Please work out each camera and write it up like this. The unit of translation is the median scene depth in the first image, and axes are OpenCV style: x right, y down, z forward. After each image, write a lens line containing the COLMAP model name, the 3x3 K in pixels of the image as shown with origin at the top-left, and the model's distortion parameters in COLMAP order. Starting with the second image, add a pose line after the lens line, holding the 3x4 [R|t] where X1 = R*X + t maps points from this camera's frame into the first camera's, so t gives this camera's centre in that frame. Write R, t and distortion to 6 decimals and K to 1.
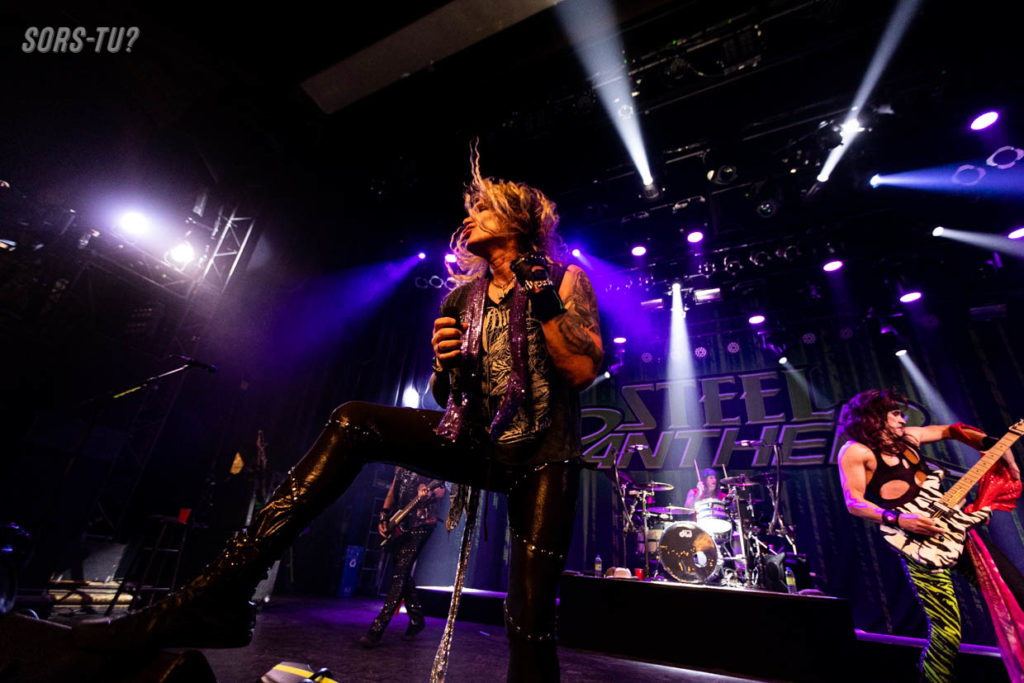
lens RADIAL K [[455.1, 0, 512.5], [0, 455.1, 338.0], [0, 0, 1]] dist [0.000748, -0.000925]
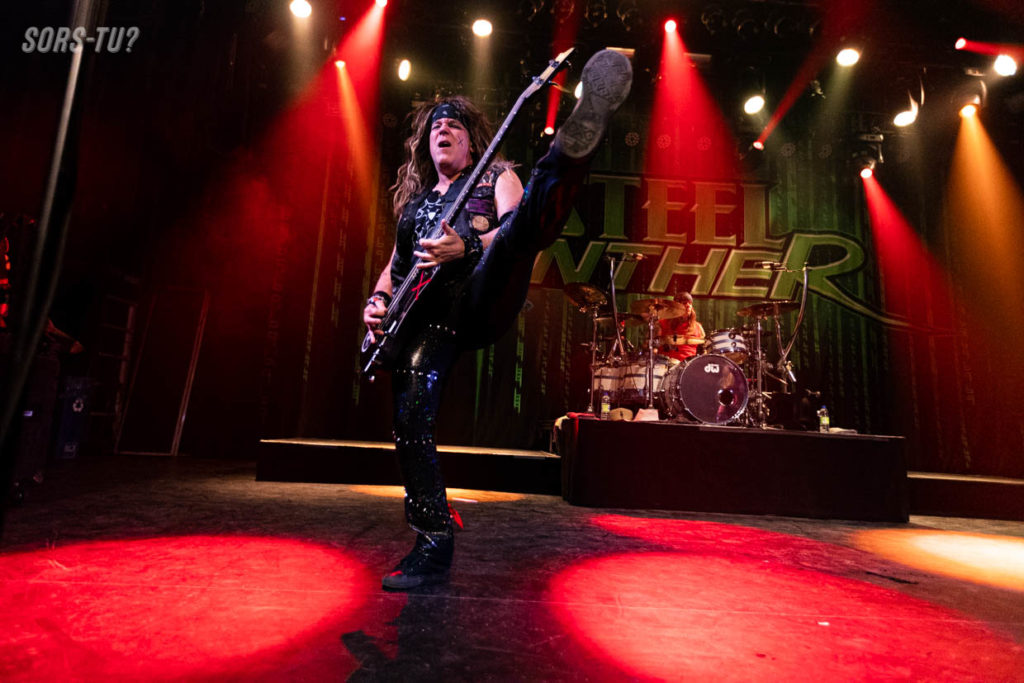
lens RADIAL K [[663.7, 0, 488.1], [0, 663.7, 319.3], [0, 0, 1]] dist [0.010177, -0.002485]
pose [[0.869516, 0.045854, 0.491772, -0.375702], [-0.211137, 0.934627, 0.286171, 0.054674], [-0.446501, -0.352662, 0.822354, 0.146927]]
